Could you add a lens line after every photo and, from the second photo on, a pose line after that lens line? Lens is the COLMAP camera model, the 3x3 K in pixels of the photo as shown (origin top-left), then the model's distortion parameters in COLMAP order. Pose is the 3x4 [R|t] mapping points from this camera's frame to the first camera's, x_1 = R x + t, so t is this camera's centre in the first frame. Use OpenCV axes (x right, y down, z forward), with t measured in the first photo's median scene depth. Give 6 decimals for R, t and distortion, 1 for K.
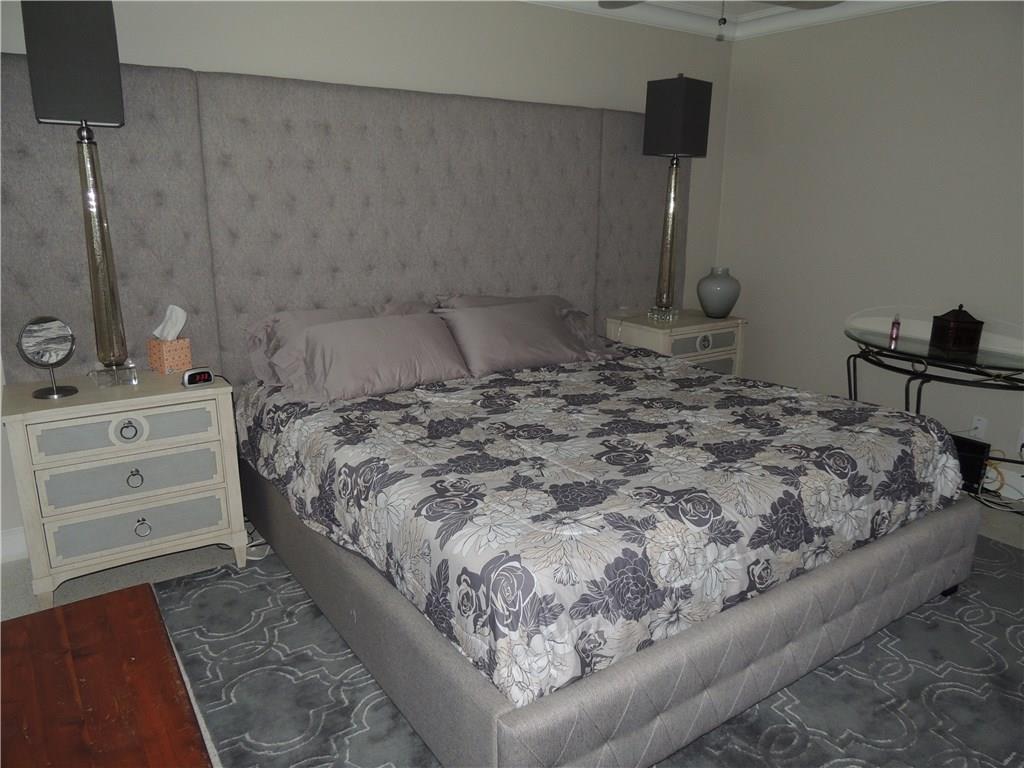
lens RADIAL K [[727.2, 0, 515.9], [0, 727.2, 385.0], [0, 0, 1]] dist [-0.015648, -0.001205]
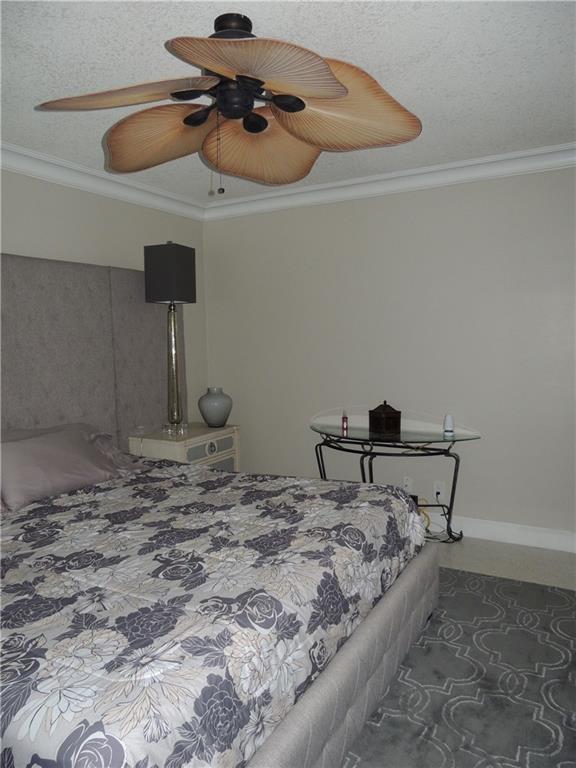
lens RADIAL K [[545.4, 0, 283.4], [0, 545.4, 388.1], [0, 0, 1]] dist [-0.015648, -0.001205]
pose [[0.902097, -0.072893, 0.425331, -0.030352], [0.141018, 0.981313, -0.130914, -0.032319], [-0.407841, 0.178077, 0.895519, 0.159303]]
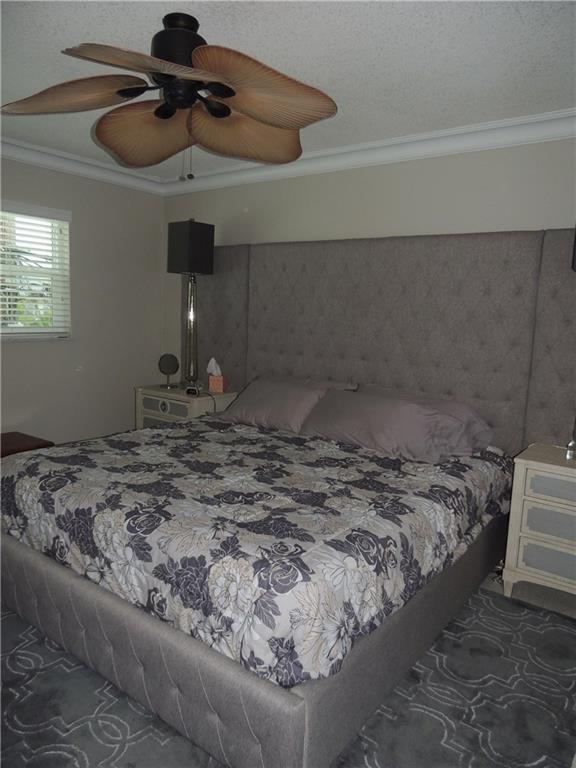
lens RADIAL K [[545.4, 0, 288.9], [0, 545.4, 381.1], [0, 0, 1]] dist [-0.015648, -0.001205]
pose [[0.316299, 0.123970, -0.940524, 1.162942], [-0.275440, 0.960717, 0.034001, -0.177836], [0.907793, 0.248303, 0.338020, 0.772617]]
